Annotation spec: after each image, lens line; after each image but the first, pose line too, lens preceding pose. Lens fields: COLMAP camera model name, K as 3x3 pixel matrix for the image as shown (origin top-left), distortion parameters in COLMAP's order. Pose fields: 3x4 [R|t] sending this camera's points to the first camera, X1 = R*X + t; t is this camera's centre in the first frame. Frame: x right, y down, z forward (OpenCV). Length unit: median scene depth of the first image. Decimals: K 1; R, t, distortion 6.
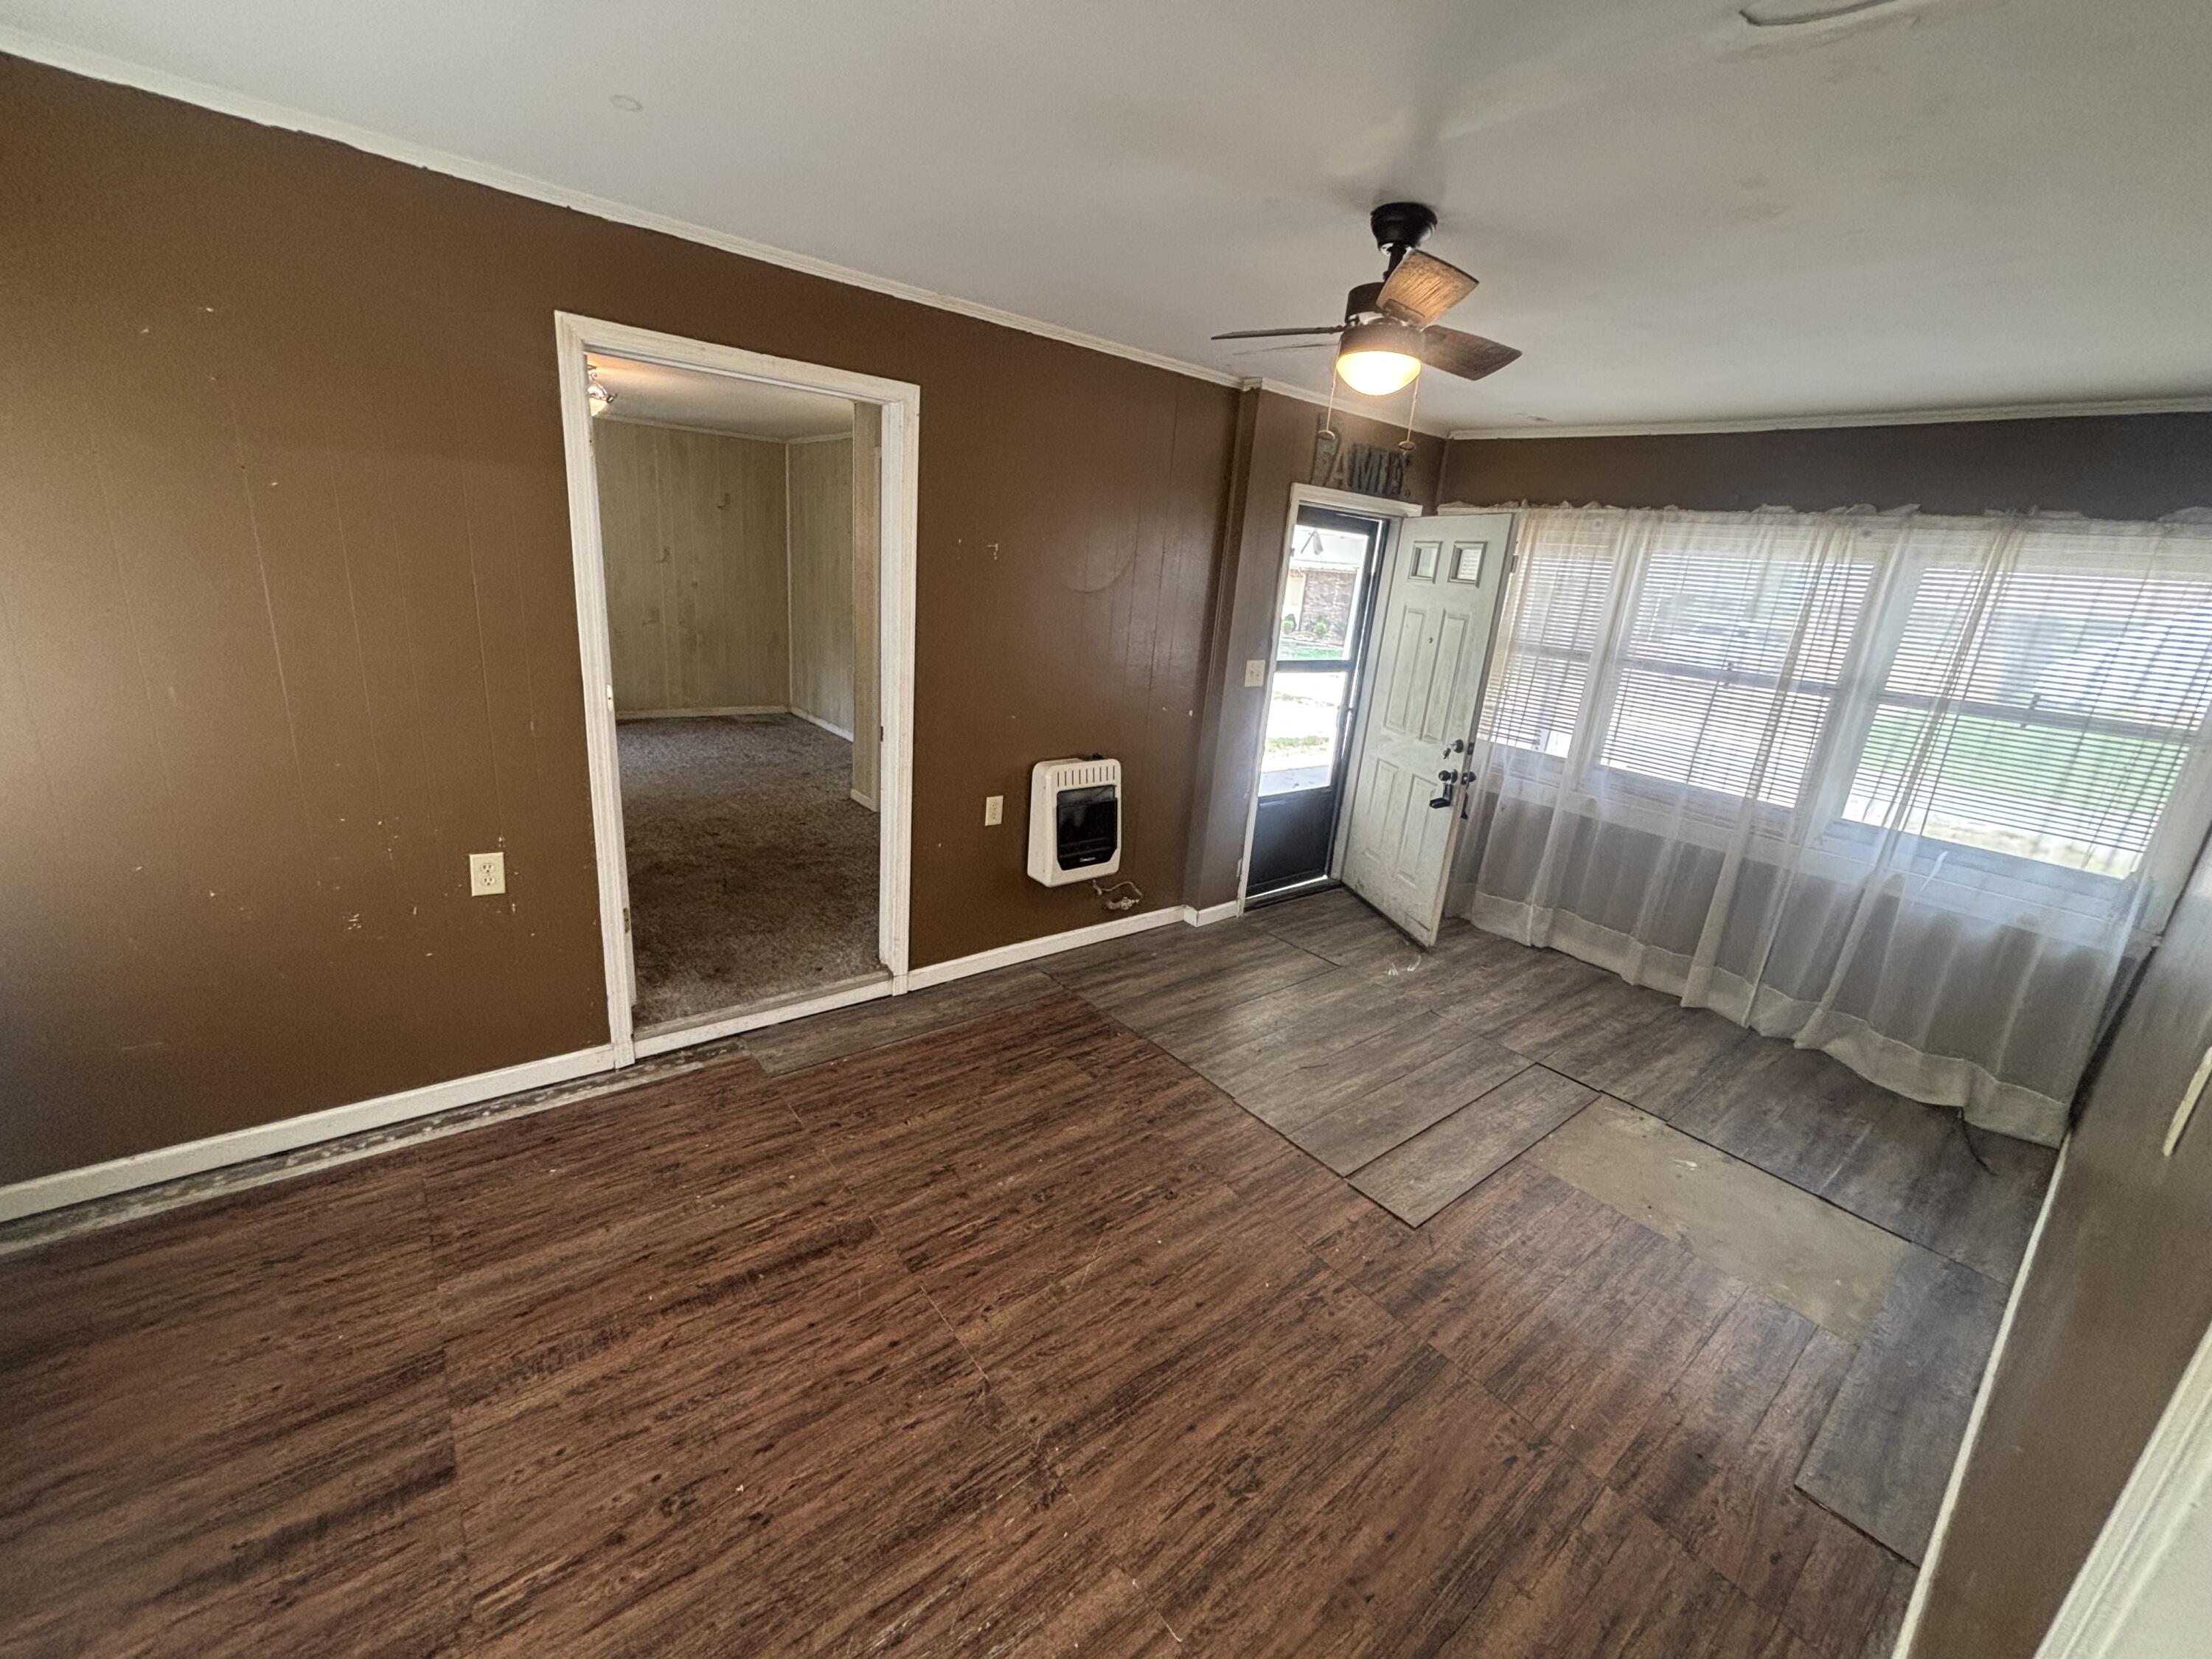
lens RADIAL K [[884.9, 0, 1106.0], [0, 884.9, 829.5], [0, 0, 1]] dist [0.023854, -0.000050]
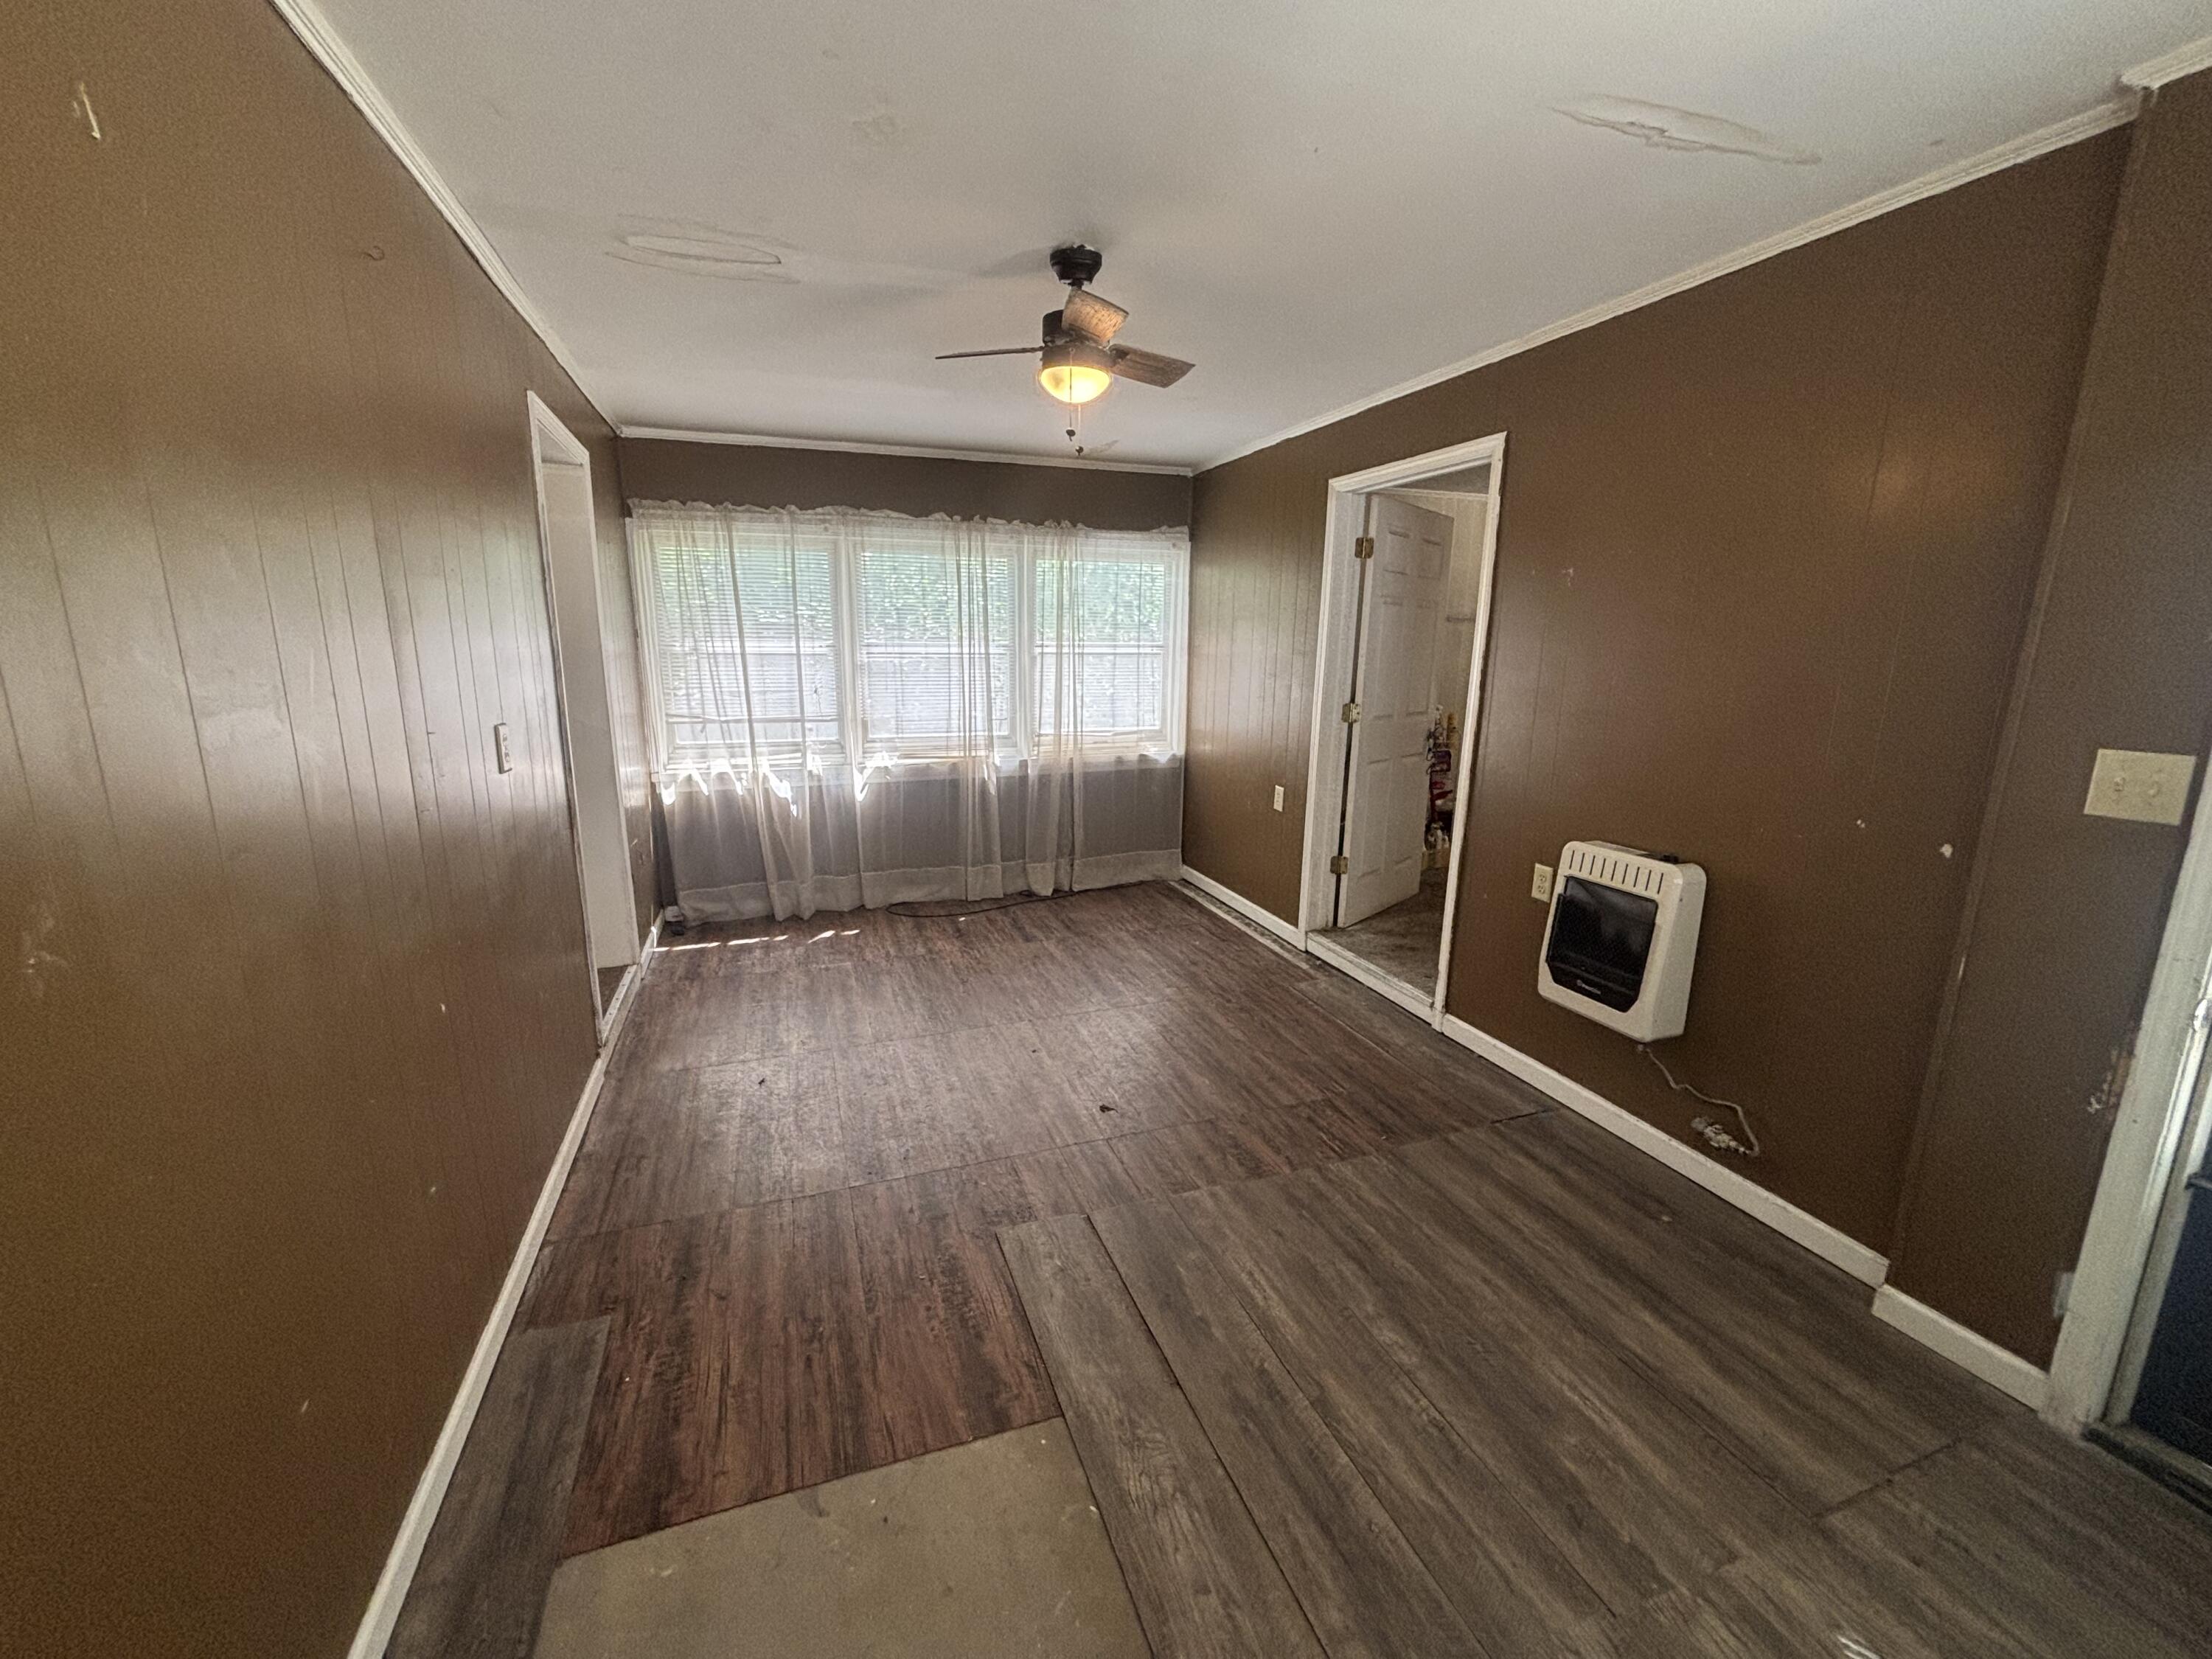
lens RADIAL K [[896.8, 0, 1102.7], [0, 896.8, 830.3], [0, 0, 1]] dist [0.001452, -0.000264]
pose [[-0.318077, 0.115484, -0.941005, 0.891641], [-0.316083, 0.922848, 0.220098, -0.136790], [0.893822, 0.367444, -0.257034, 0.930936]]
